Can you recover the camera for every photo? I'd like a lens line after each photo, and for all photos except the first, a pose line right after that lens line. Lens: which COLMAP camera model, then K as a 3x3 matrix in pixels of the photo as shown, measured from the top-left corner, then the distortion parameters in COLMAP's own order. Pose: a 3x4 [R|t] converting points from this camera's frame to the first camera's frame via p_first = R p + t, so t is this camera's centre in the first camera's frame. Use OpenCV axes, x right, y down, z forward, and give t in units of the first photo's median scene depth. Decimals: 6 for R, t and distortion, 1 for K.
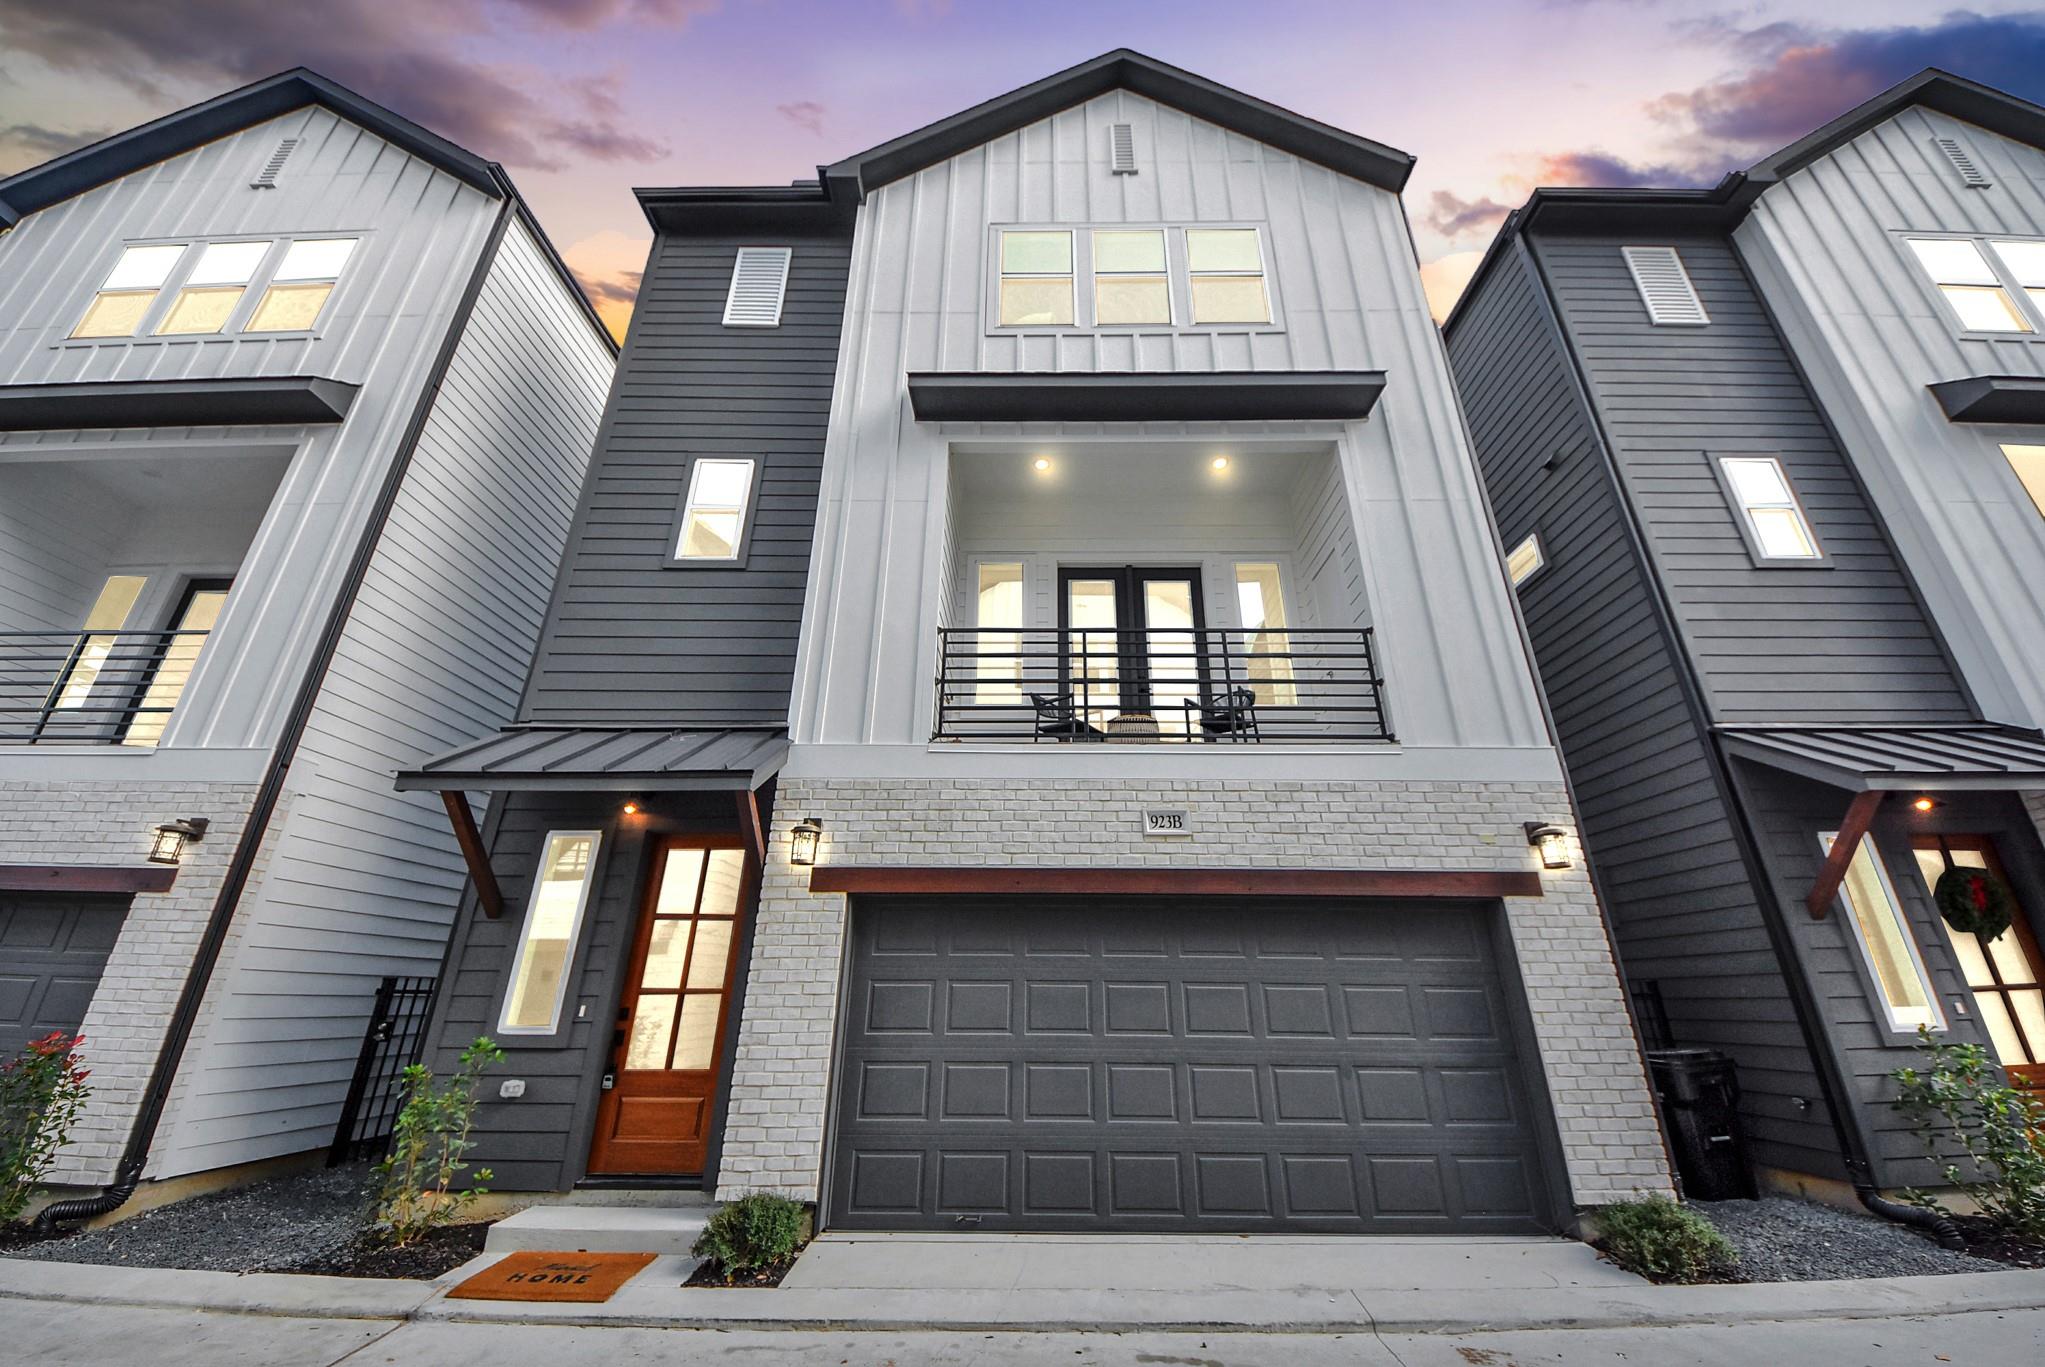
lens RADIAL K [[746.8, 0, 1040.4], [0, 746.8, 663.6], [0, 0, 1]] dist [0.019224, -0.015523]
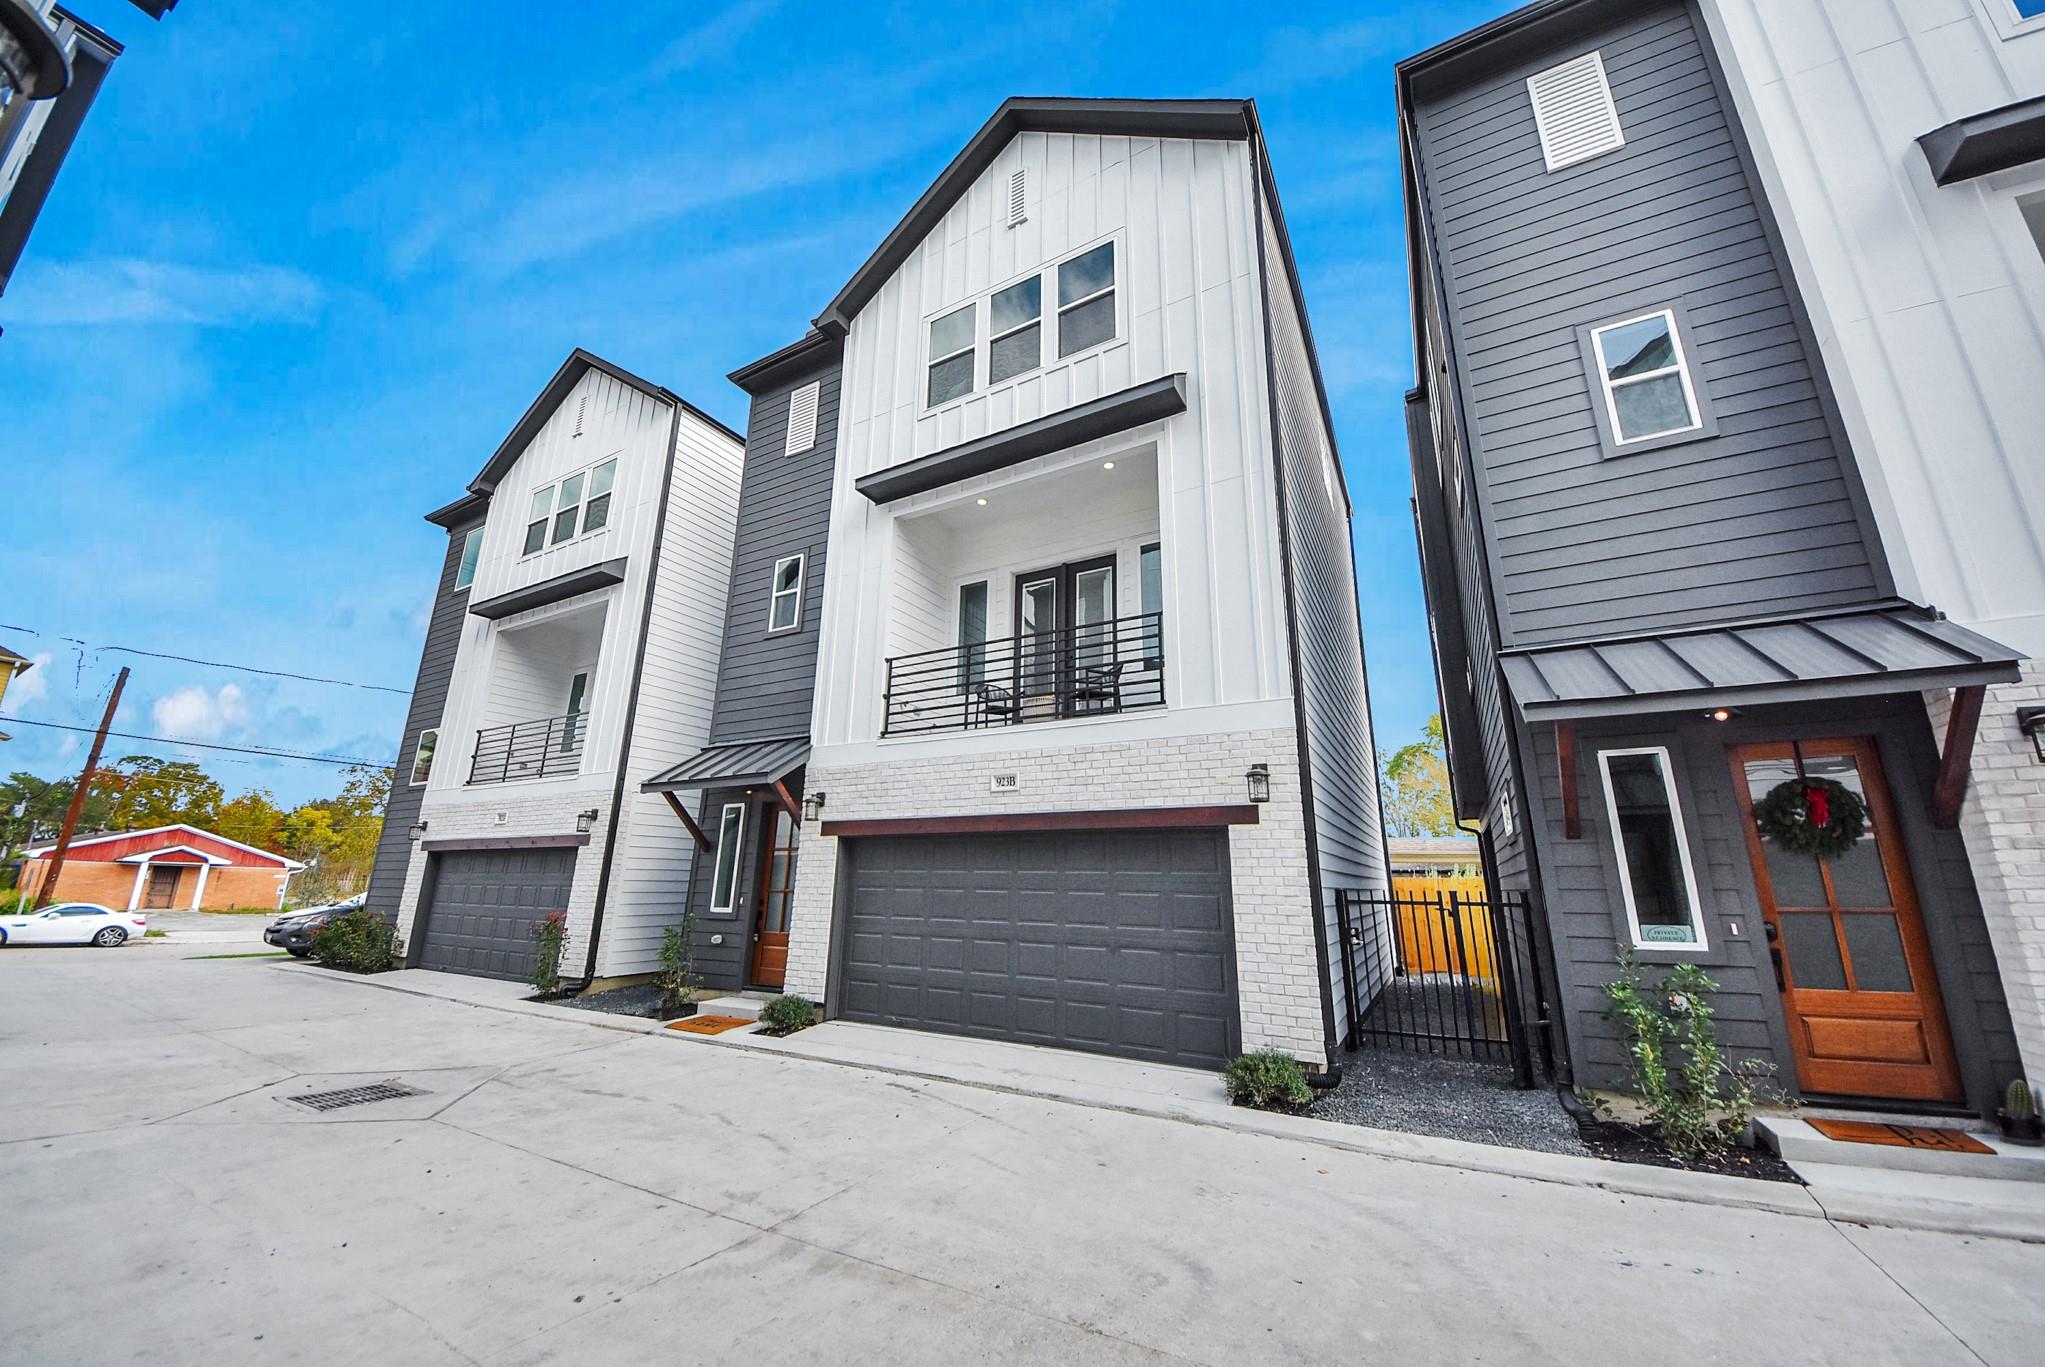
lens RADIAL K [[719.9, 0, 1052.1], [0, 719.9, 694.8], [0, 0, 1]] dist [0.001137, -0.000076]
pose [[0.884733, -0.114181, -0.451895, 0.902613], [0.180991, 0.977610, 0.107335, -0.081737], [0.429522, -0.176752, 0.885590, -0.143537]]
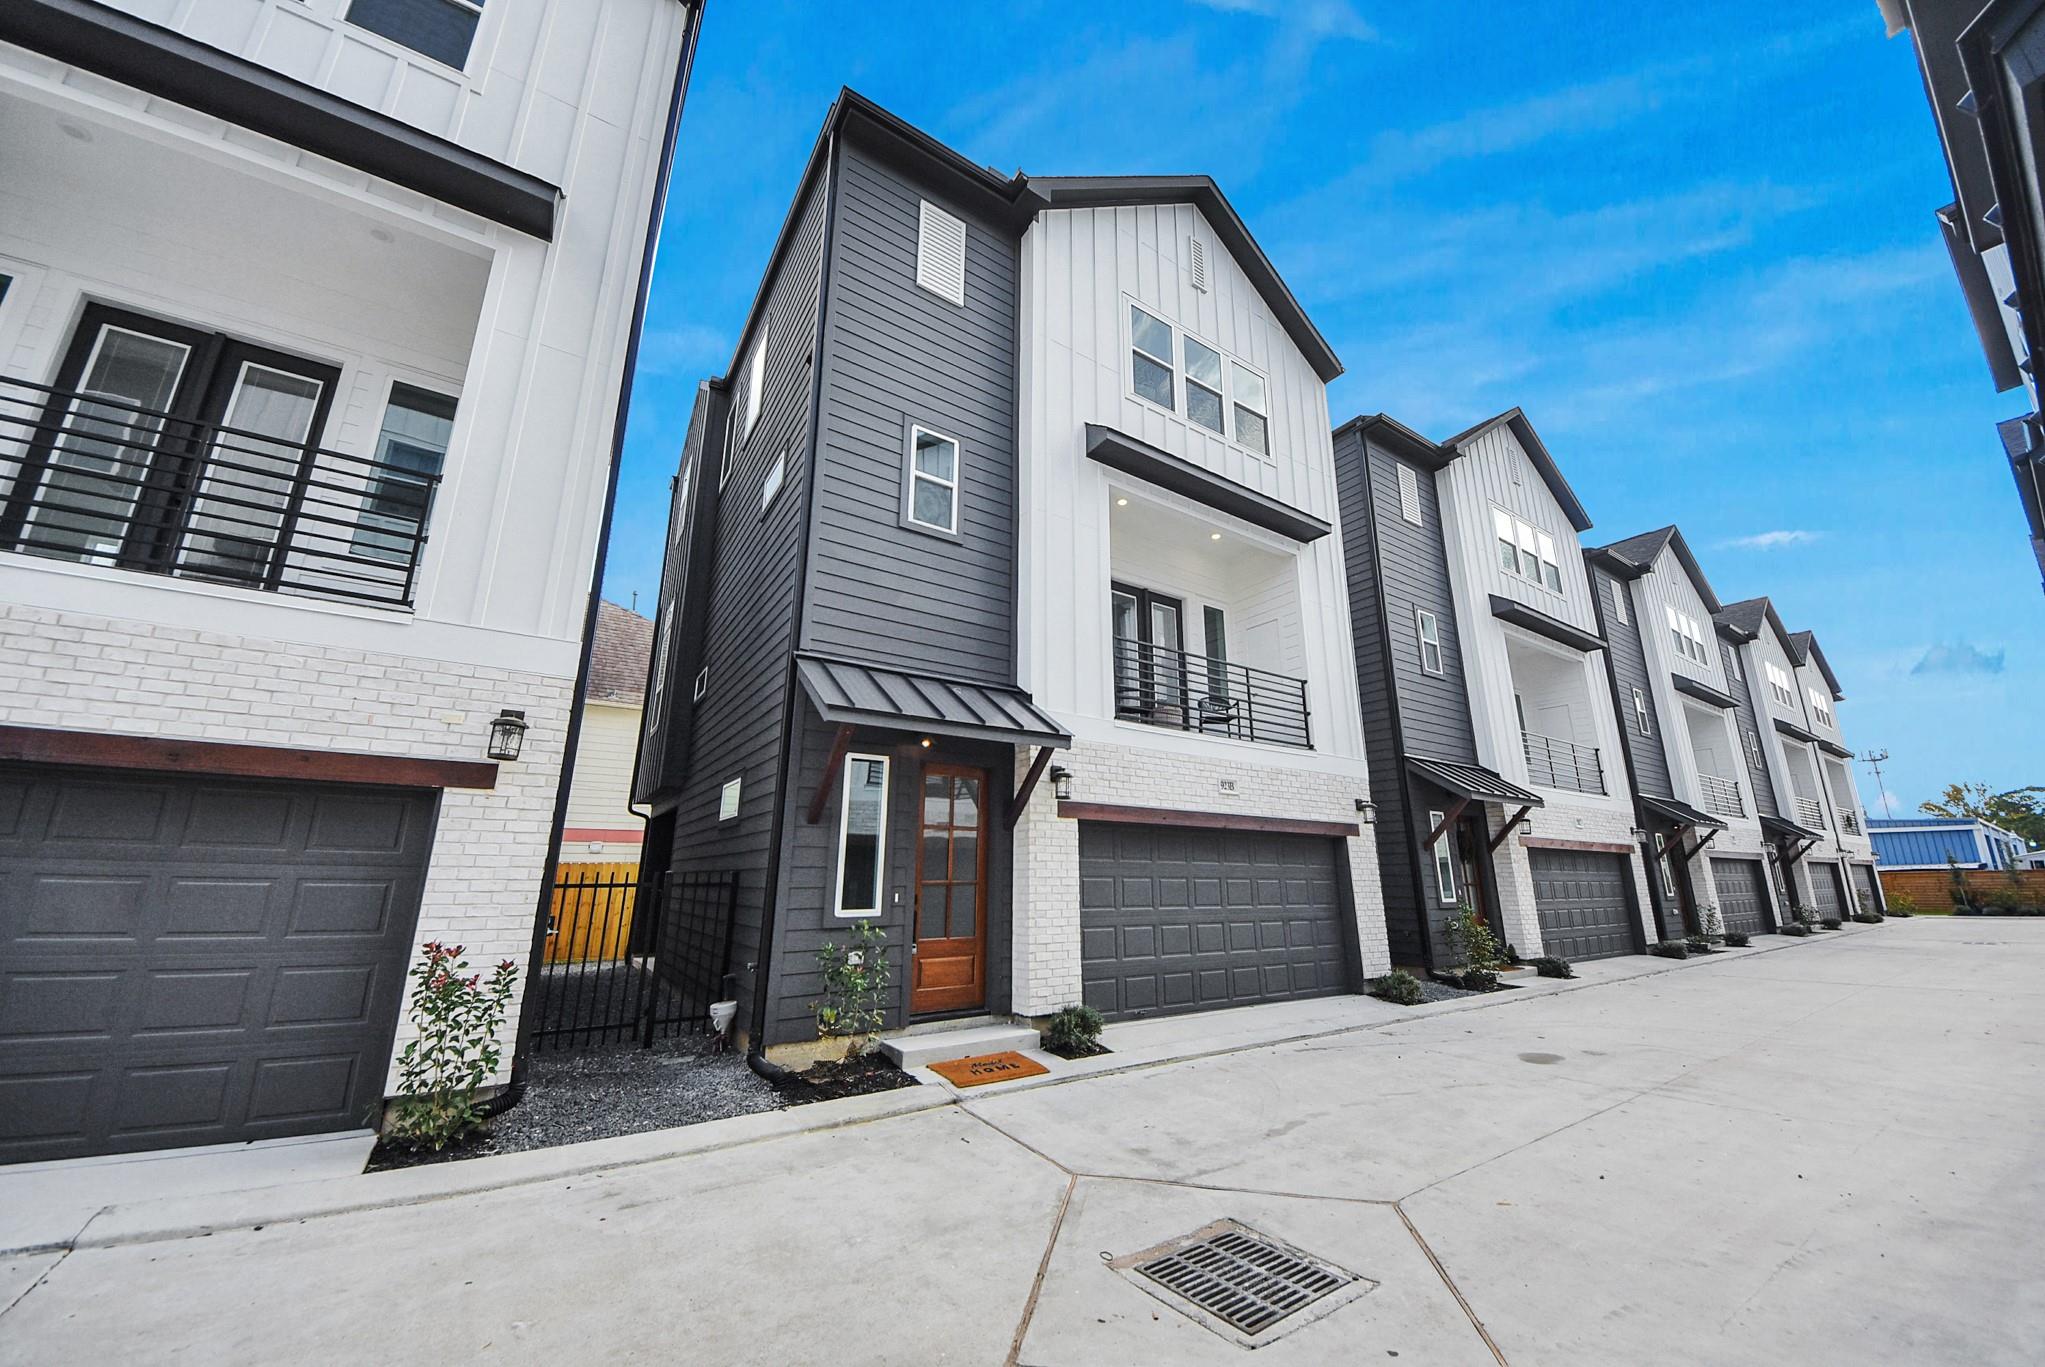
lens RADIAL K [[766.9, 0, 1028.3], [0, 766.9, 654.3], [0, 0, 1]] dist [0.012464, -0.000008]
pose [[0.815838, 0.162502, 0.554979, -1.208652], [-0.238528, 0.968824, 0.066964, -0.081198], [-0.526796, -0.187010, 0.829164, -0.125171]]
